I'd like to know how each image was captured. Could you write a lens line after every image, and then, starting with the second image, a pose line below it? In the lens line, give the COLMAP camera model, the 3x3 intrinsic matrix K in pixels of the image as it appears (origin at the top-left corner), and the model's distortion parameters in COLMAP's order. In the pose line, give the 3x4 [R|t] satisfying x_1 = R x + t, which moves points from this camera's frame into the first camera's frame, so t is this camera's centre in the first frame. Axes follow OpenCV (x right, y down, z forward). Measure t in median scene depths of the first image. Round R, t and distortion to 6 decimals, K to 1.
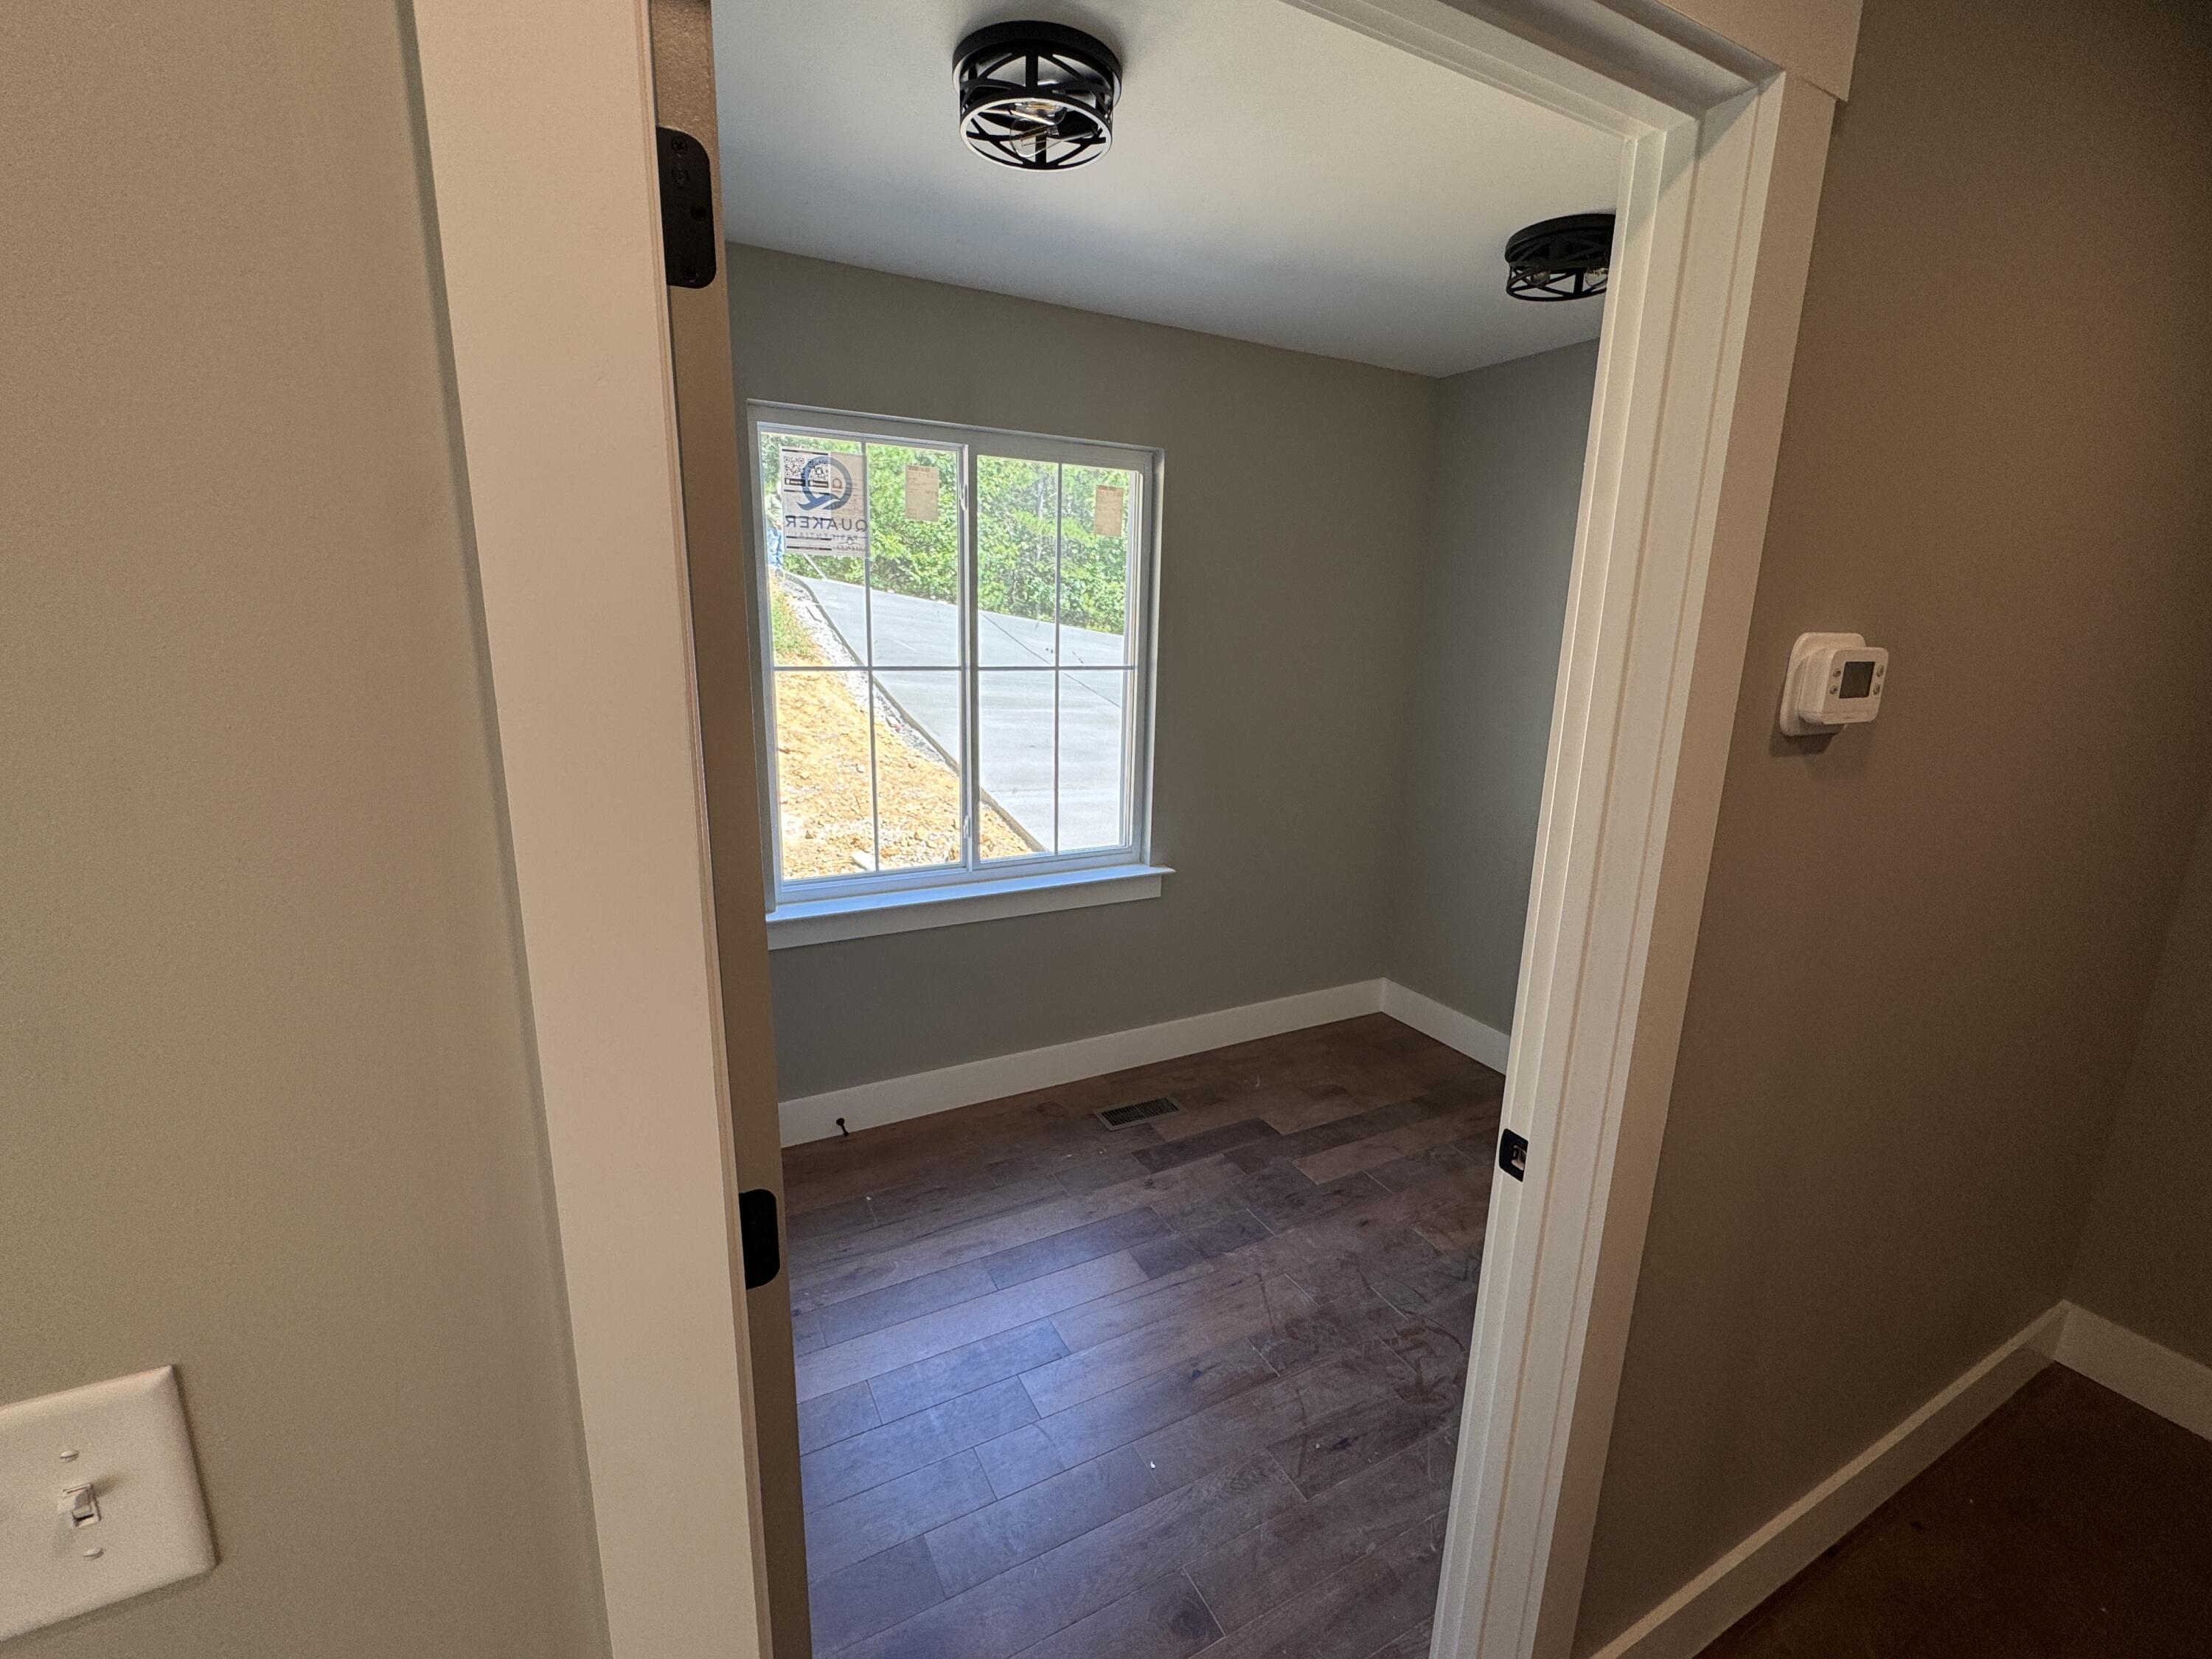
lens RADIAL K [[941.3, 0, 1106.0], [0, 941.3, 829.5], [0, 0, 1]] dist [-0.003457, -0.000041]
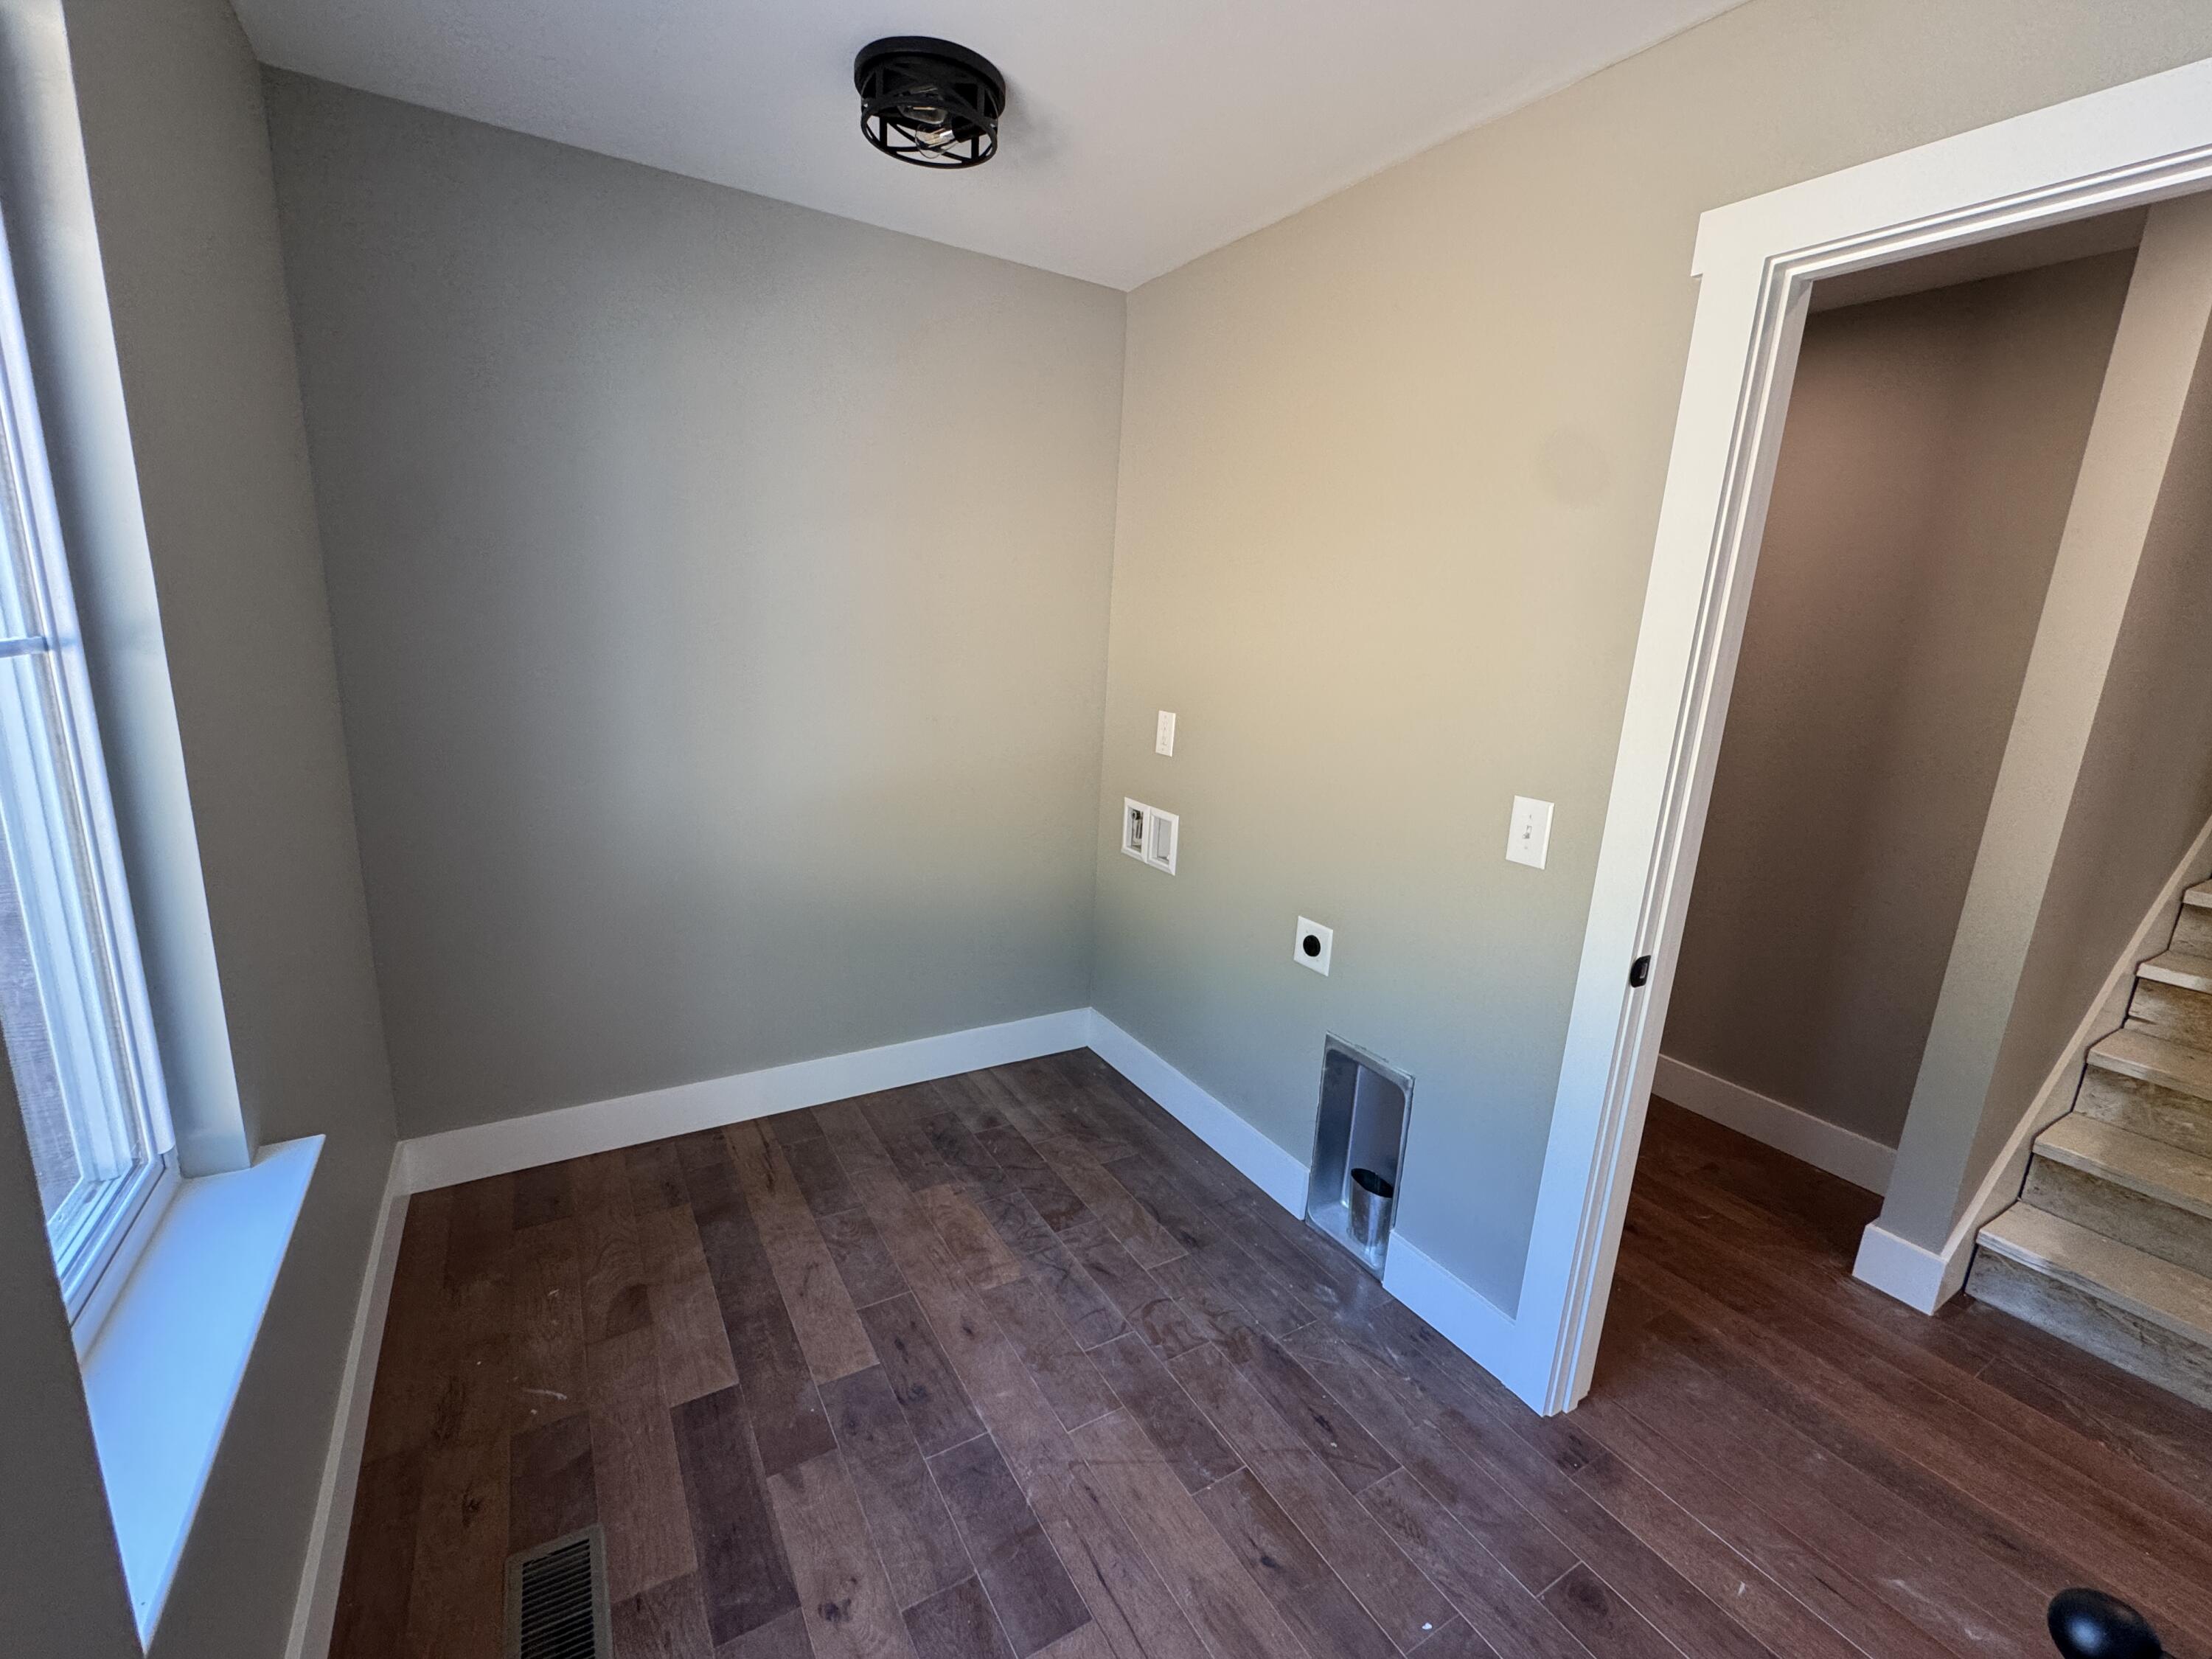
lens RADIAL K [[936.6, 0, 1090.7], [0, 936.6, 833.1], [0, 0, 1]] dist [0.000851, -0.000040]
pose [[-0.050237, -0.251846, 0.966463, -0.339904], [0.167122, 0.951921, 0.256743, -0.146374], [-0.984655, 0.174416, -0.005733, 0.728217]]
